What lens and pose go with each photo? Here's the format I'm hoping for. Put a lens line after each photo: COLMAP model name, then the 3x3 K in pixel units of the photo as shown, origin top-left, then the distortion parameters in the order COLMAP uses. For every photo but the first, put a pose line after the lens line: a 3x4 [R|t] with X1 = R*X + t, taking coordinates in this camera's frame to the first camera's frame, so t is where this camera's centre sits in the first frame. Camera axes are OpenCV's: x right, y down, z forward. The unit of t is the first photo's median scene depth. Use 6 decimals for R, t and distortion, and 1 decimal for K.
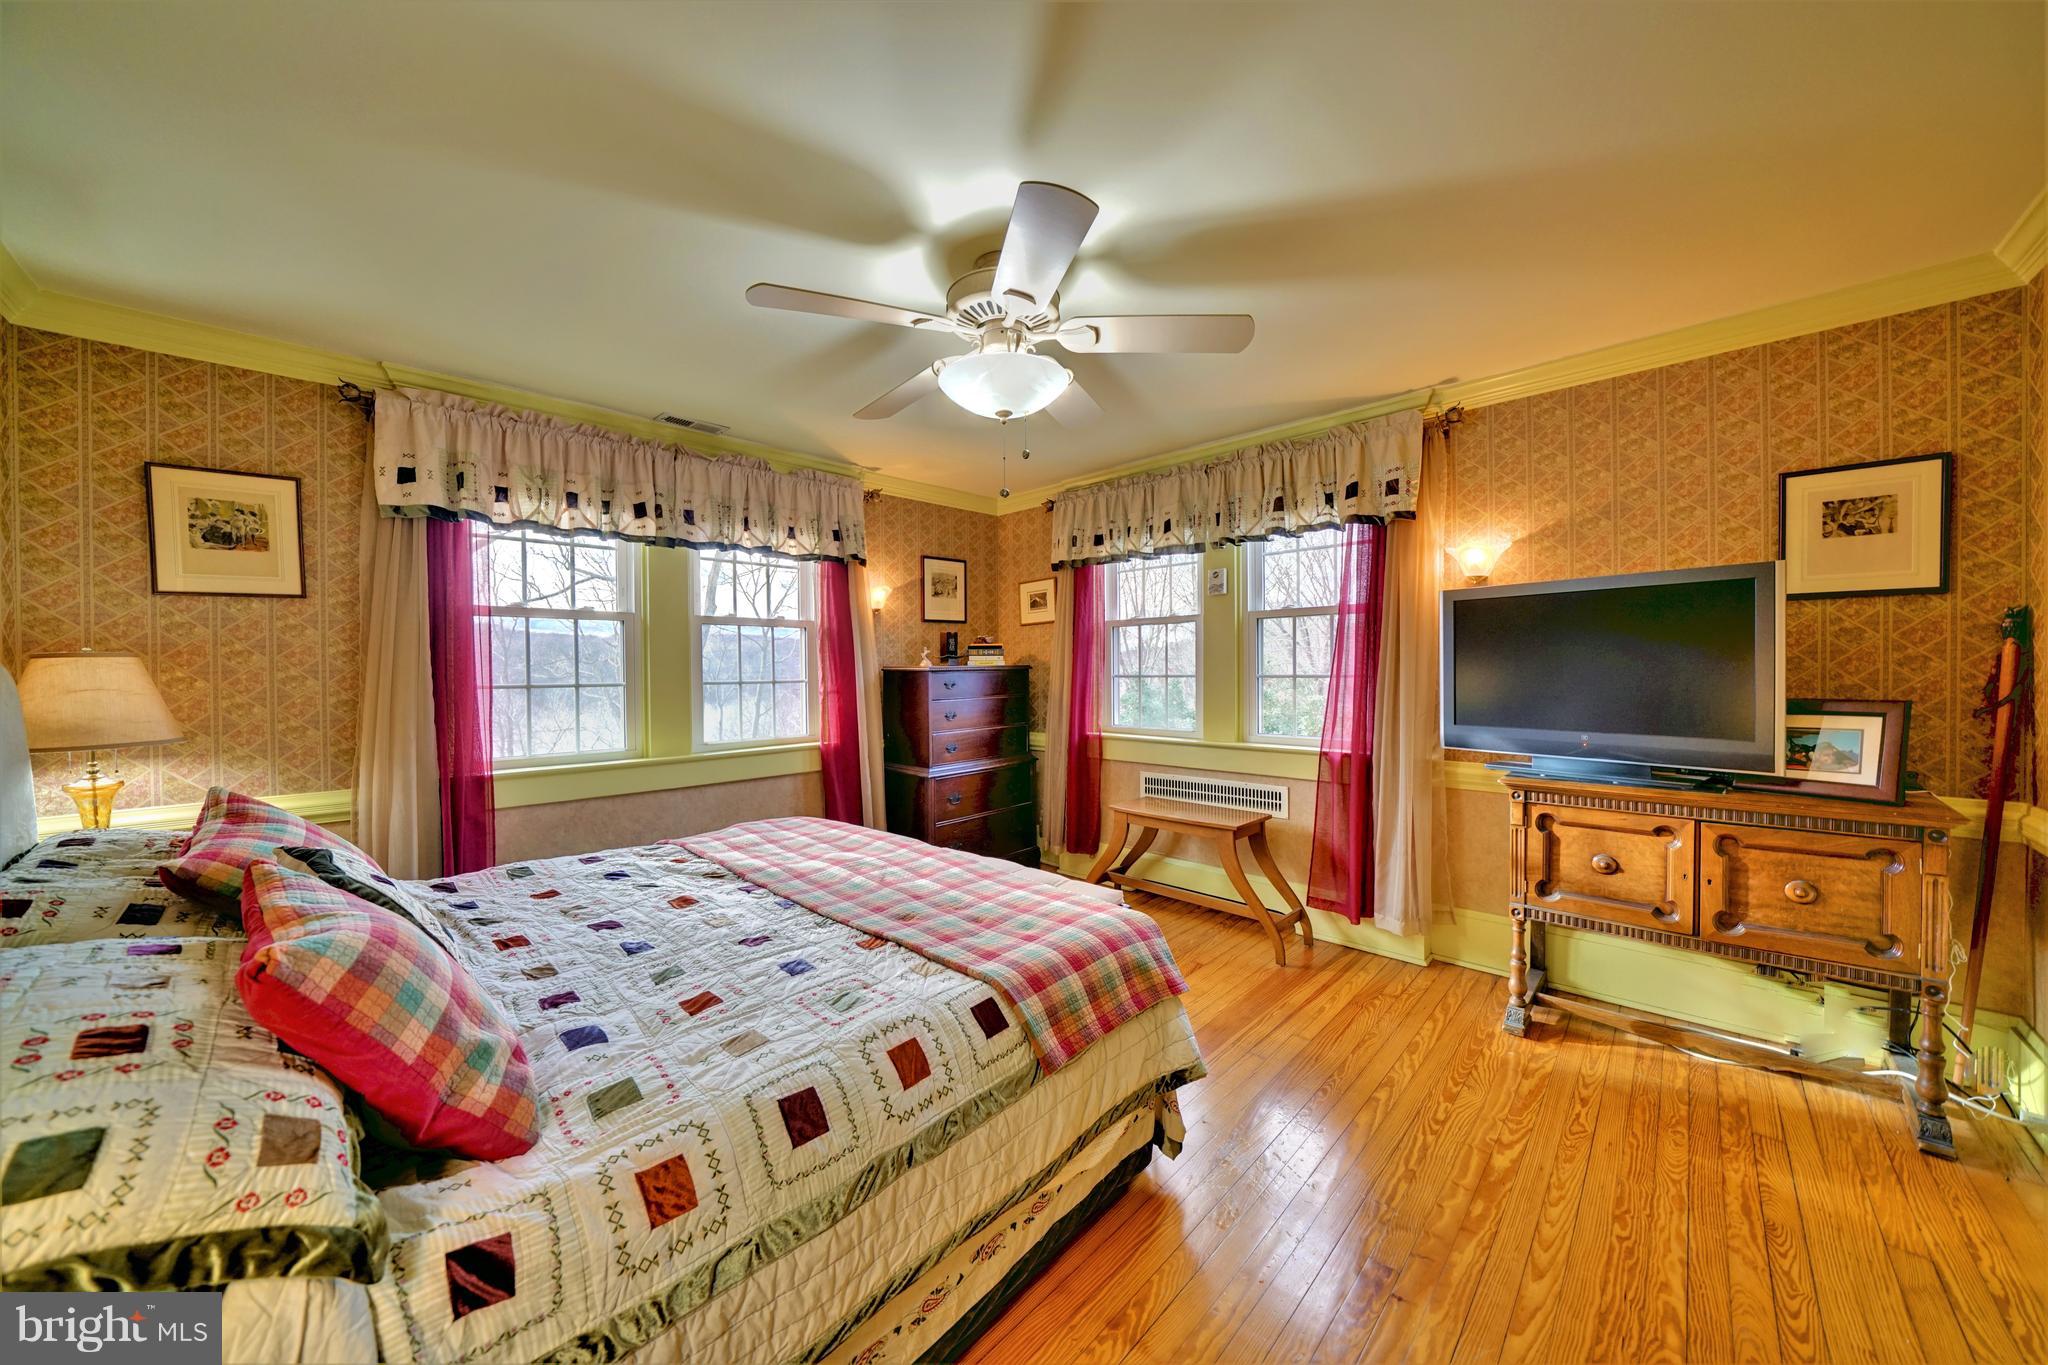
lens RADIAL K [[693.6, 0, 1023.4], [0, 693.6, 677.5], [0, 0, 1]] dist [-0.015729, -0.000135]
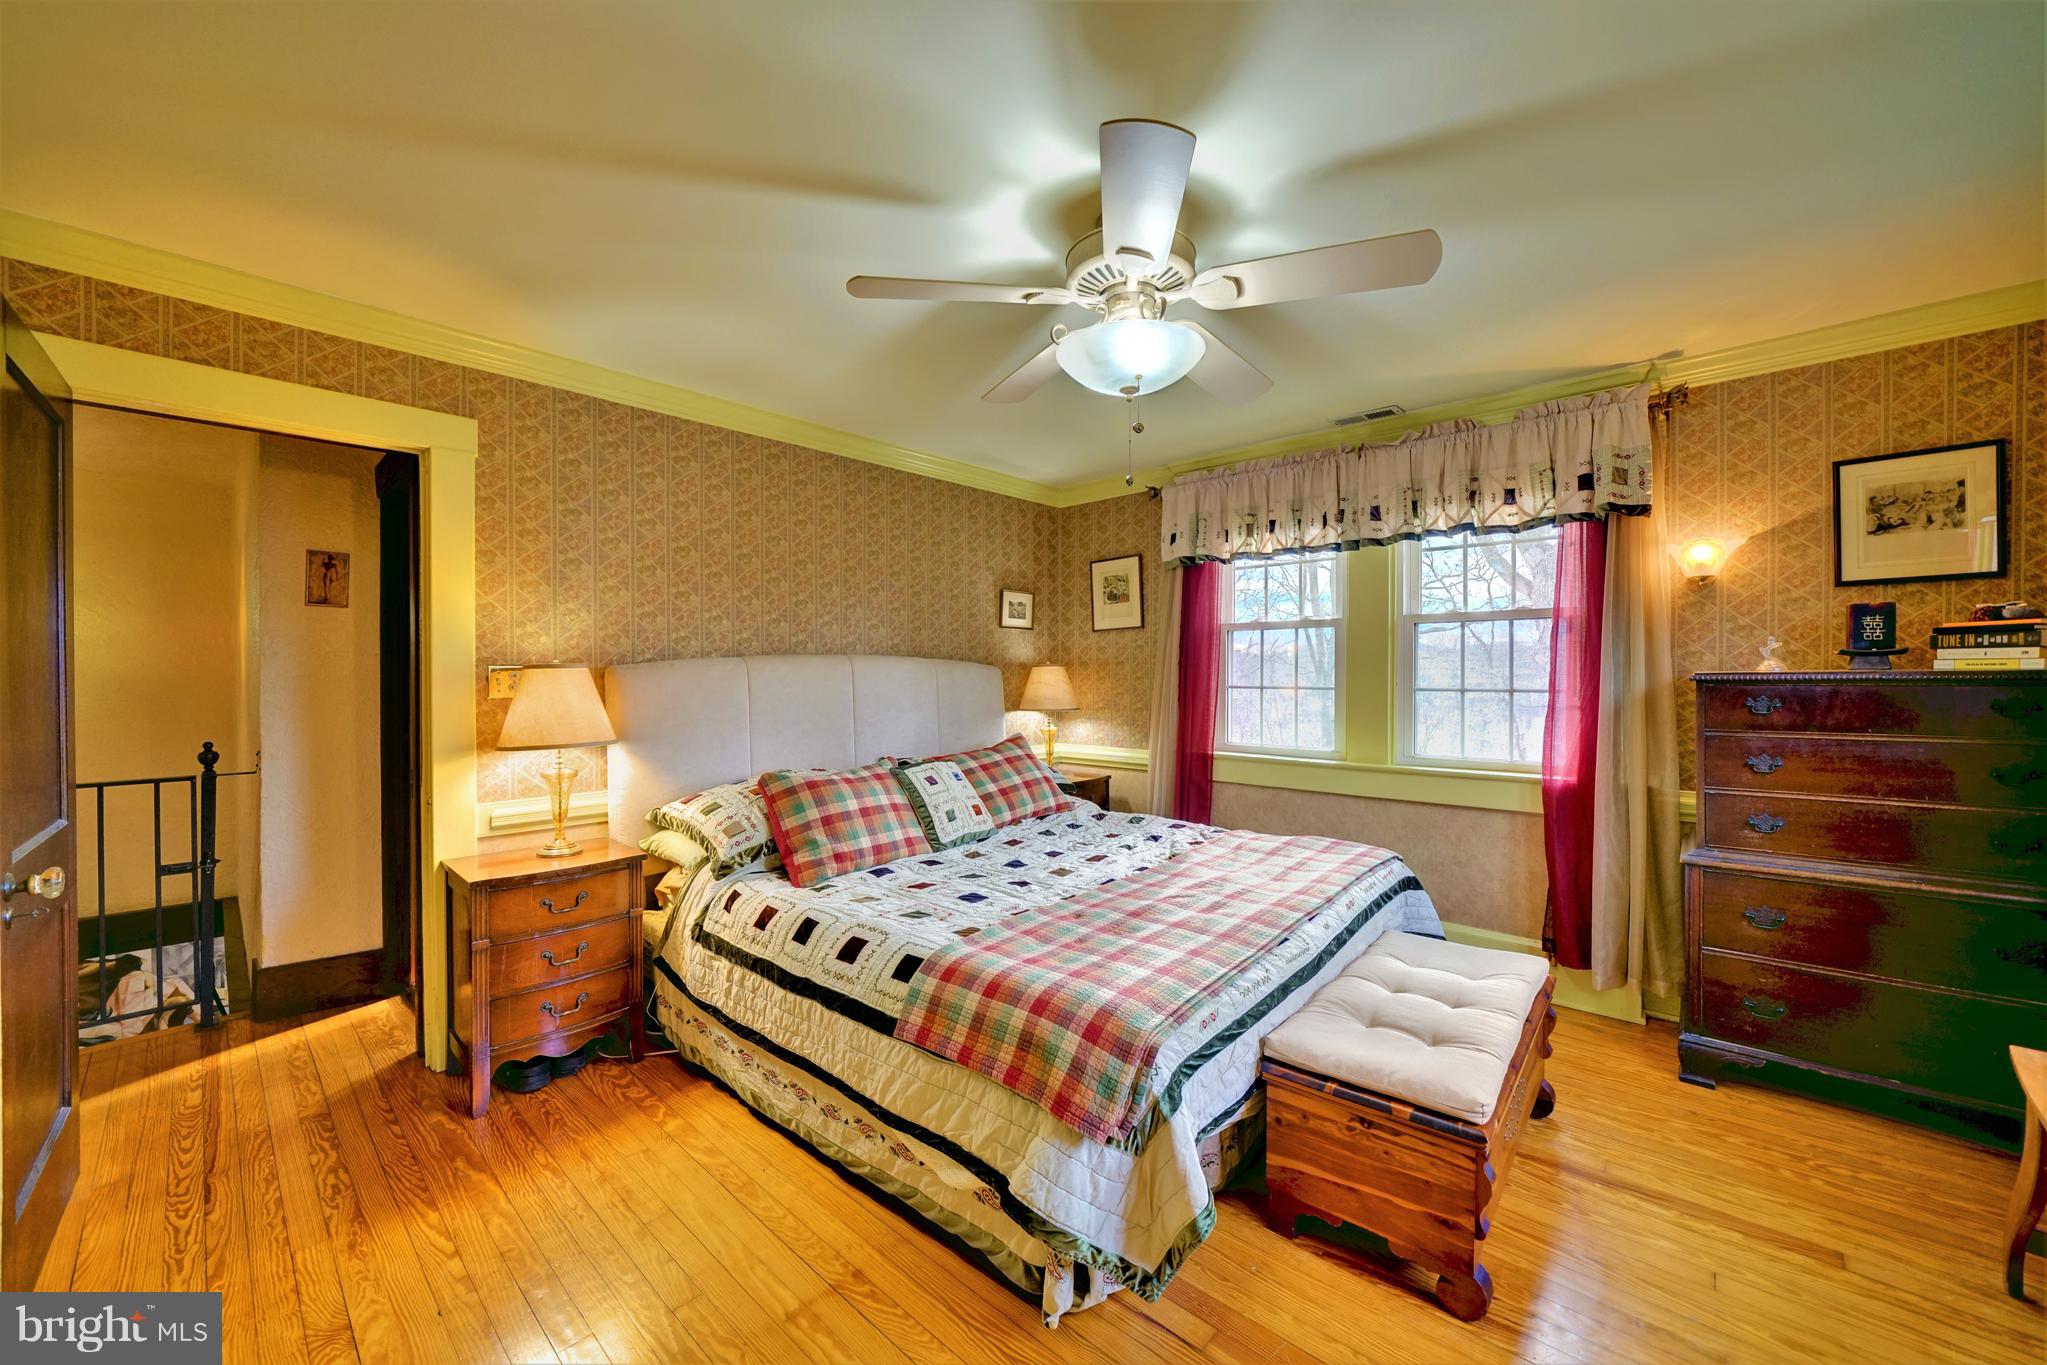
lens RADIAL K [[756.0, 0, 1021.4], [0, 756.0, 675.9], [0, 0, 1]] dist [-0.002260, 0.000767]
pose [[0.050181, 0.013459, -0.998649, 0.538013], [-0.011111, 0.999855, 0.012917, -0.017568], [0.998678, 0.010448, 0.050324, 0.472888]]
